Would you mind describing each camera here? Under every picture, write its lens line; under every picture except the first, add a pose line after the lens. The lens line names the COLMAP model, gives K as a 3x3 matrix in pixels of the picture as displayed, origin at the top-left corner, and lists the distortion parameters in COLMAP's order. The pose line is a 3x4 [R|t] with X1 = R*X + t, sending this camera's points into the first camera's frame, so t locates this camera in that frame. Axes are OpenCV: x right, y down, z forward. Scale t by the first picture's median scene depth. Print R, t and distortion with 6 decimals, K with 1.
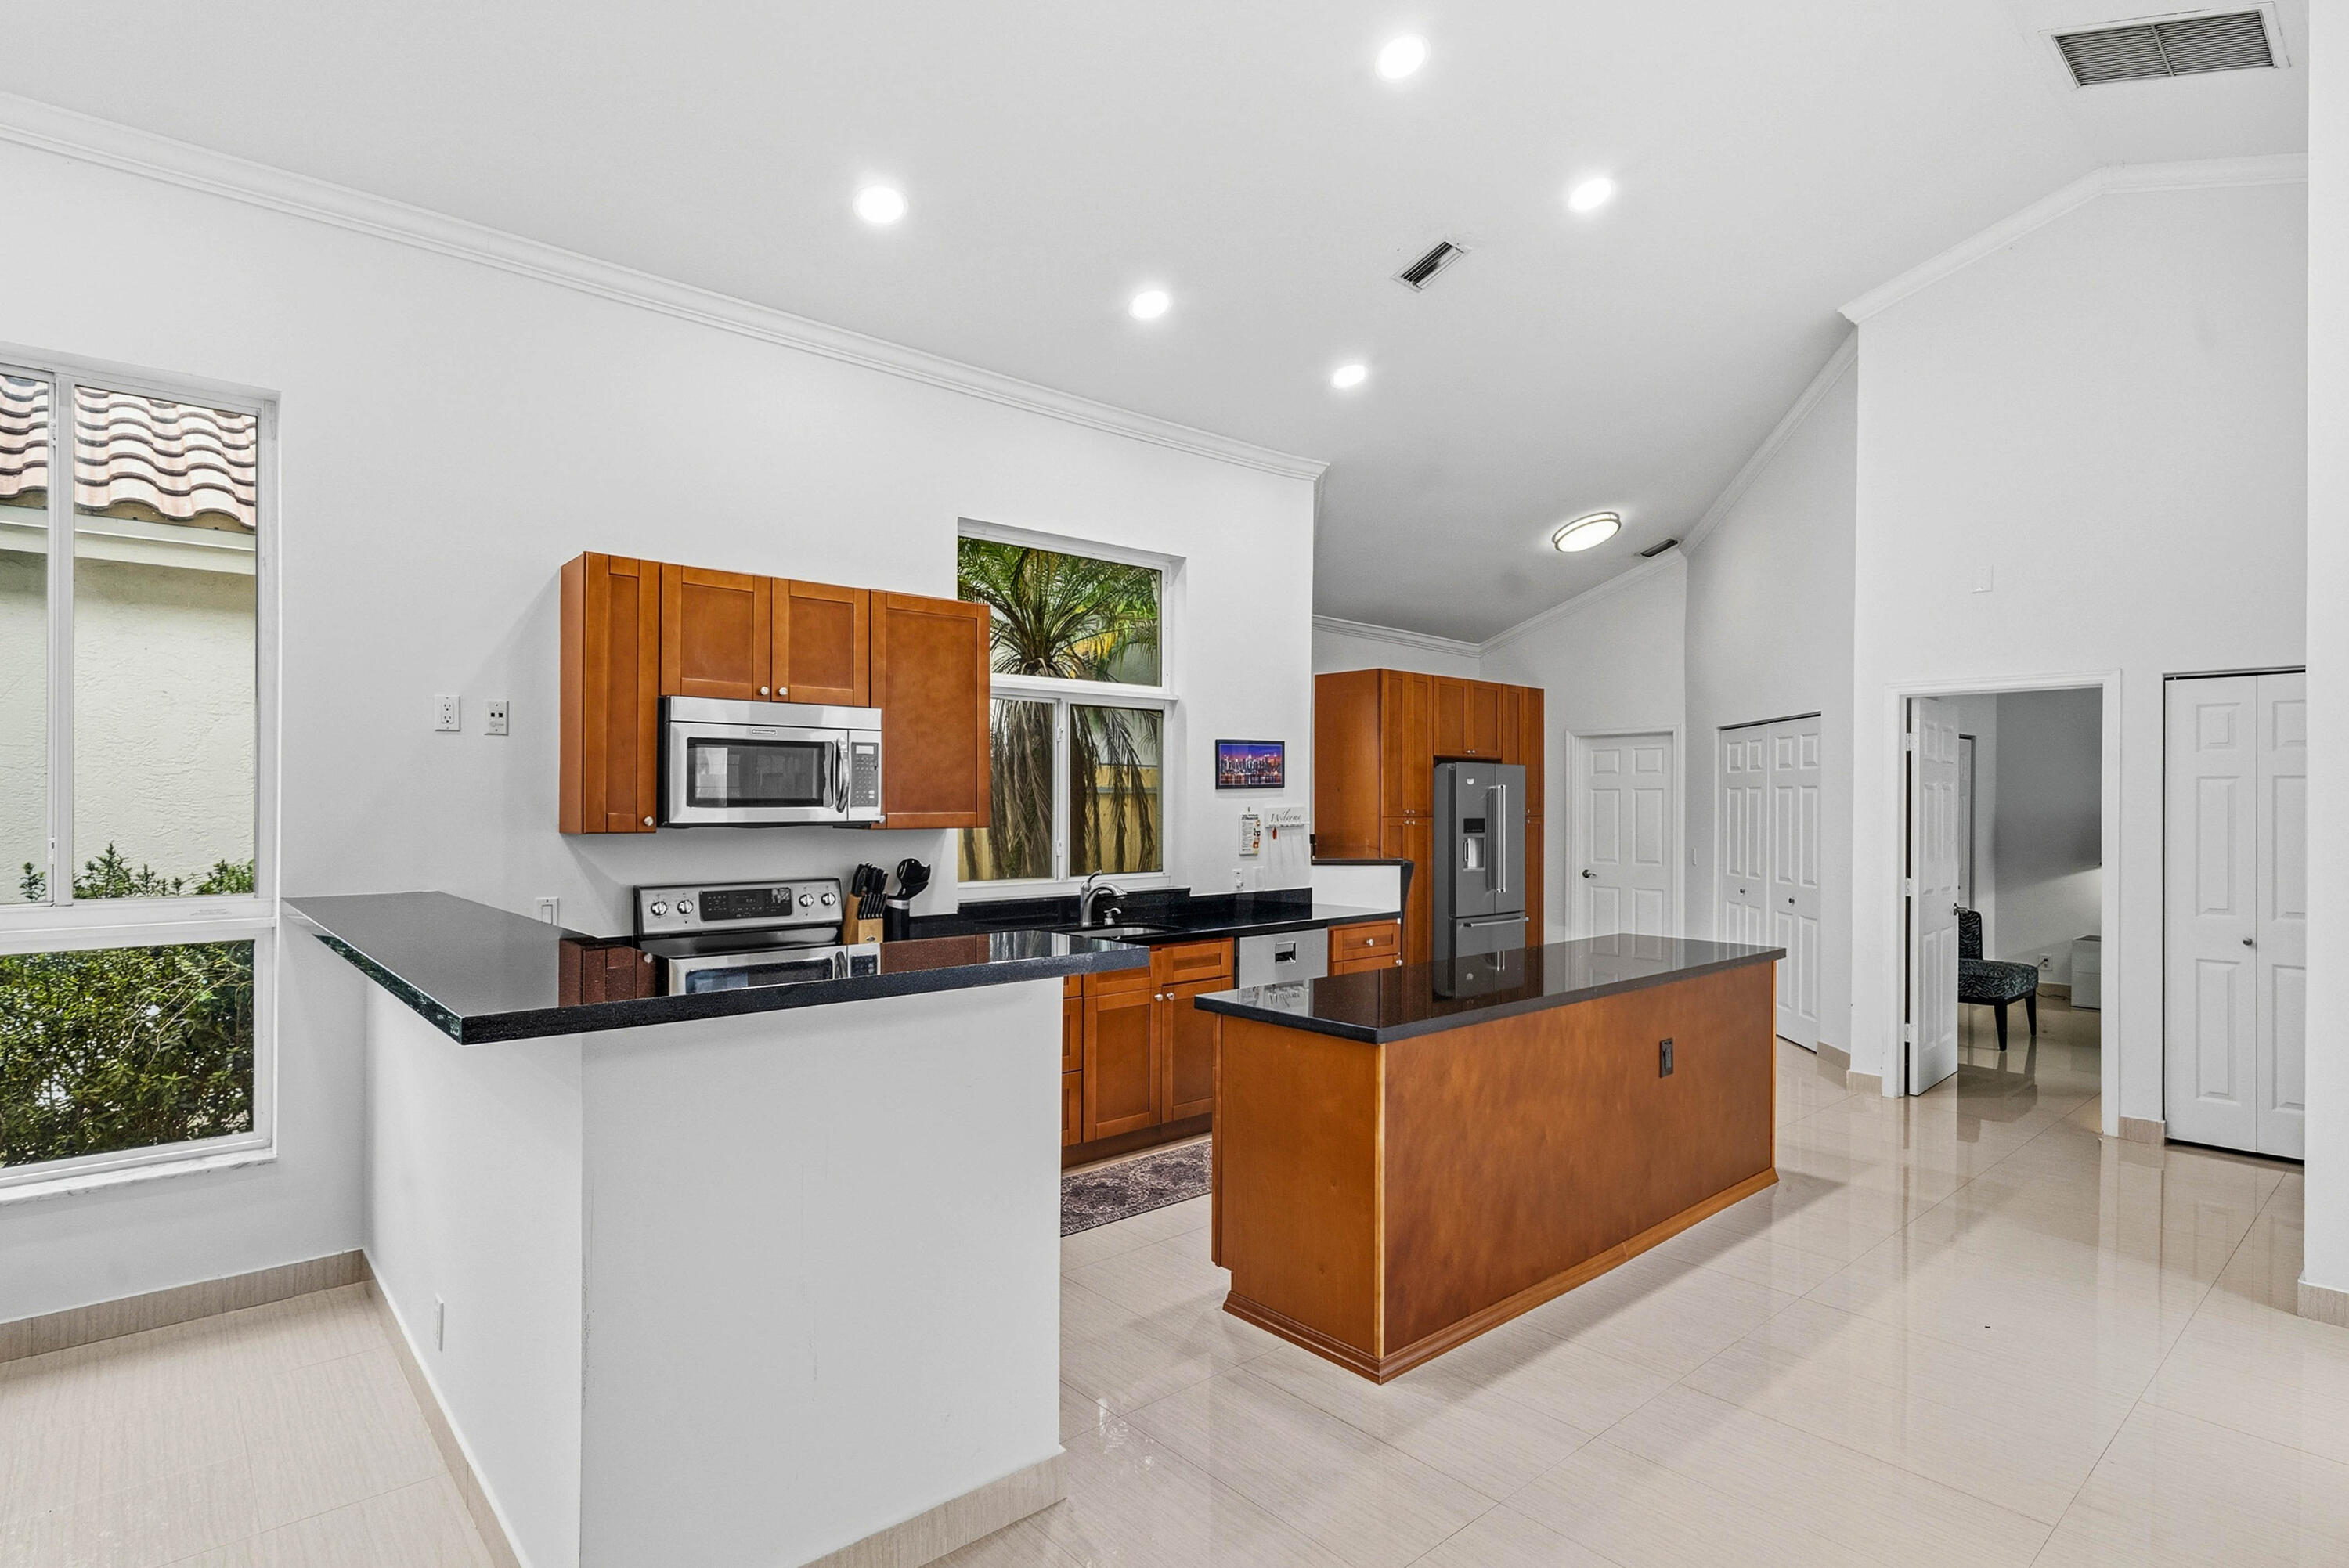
lens RADIAL K [[1188.9, 0, 1185.0], [0, 1188.9, 797.4], [0, 0, 1]] dist [-0.005524, 0.000100]
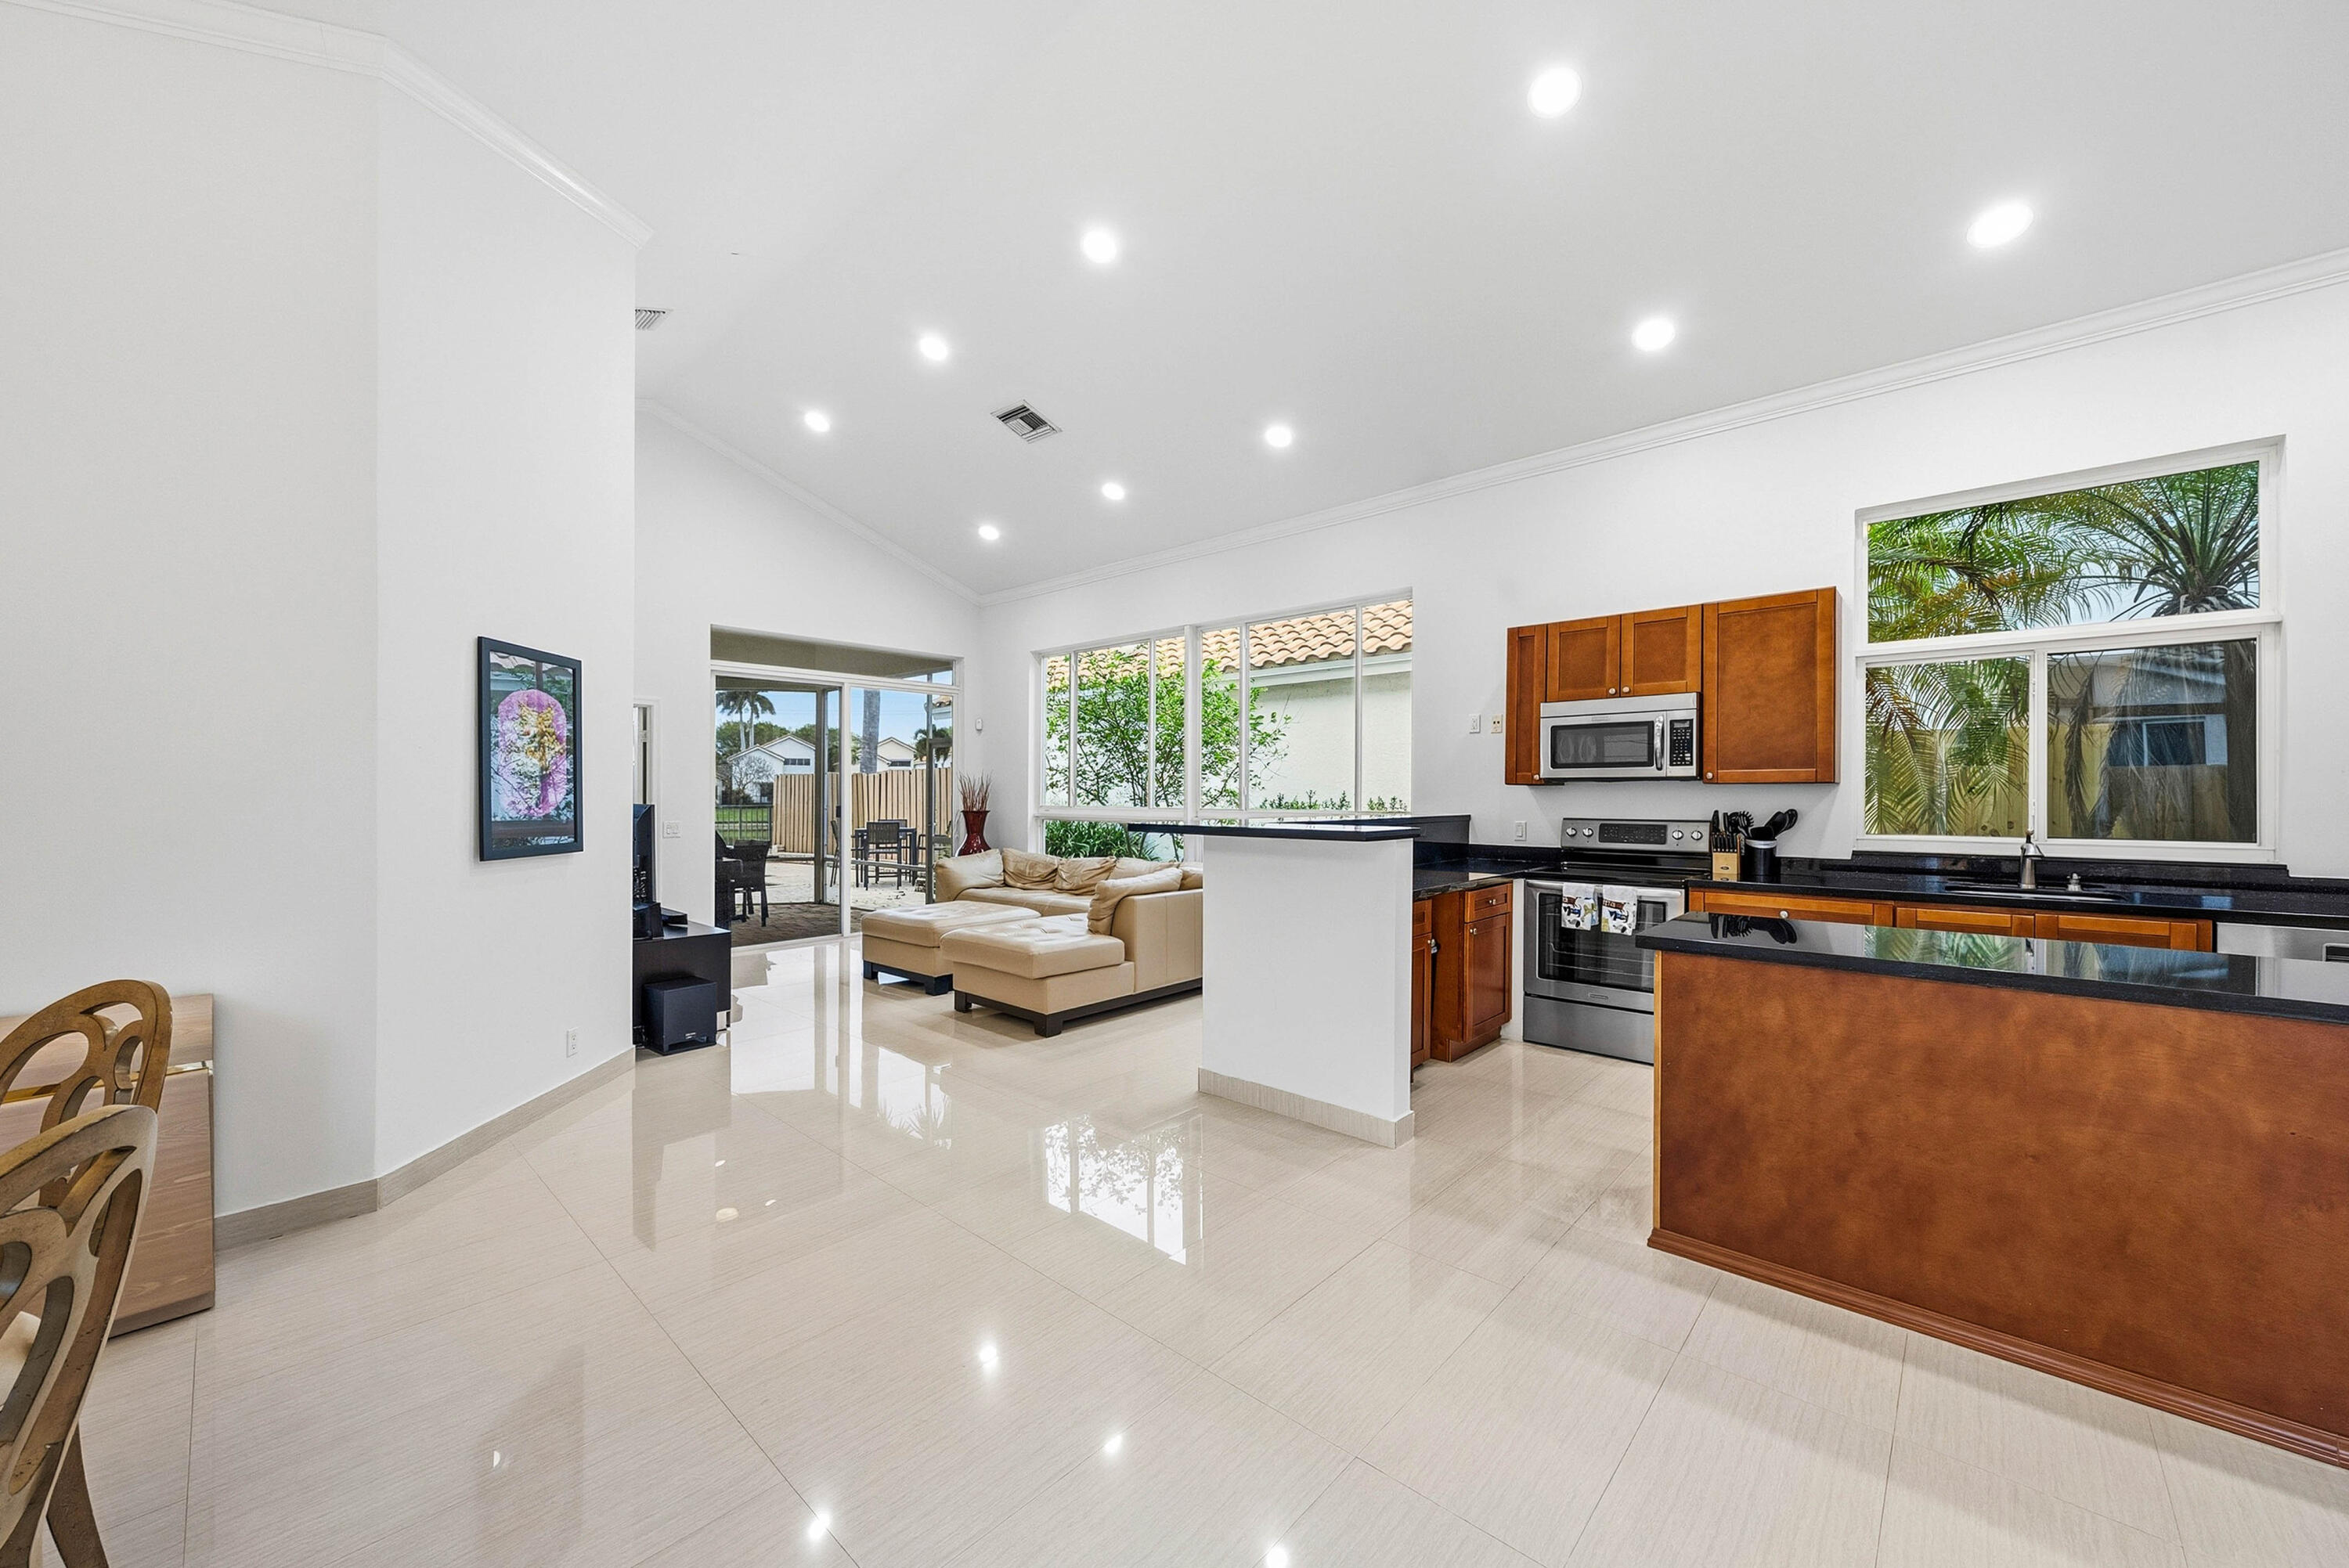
lens RADIAL K [[881.5, 0, 1182.1], [0, 881.5, 789.4], [0, 0, 1]] dist [-0.000535, -0.000202]
pose [[0.114441, -0.006909, -0.993406, 0.664214], [0.004892, 0.999968, -0.006391, 0.038052], [0.993418, -0.004129, 0.114472, 0.313230]]
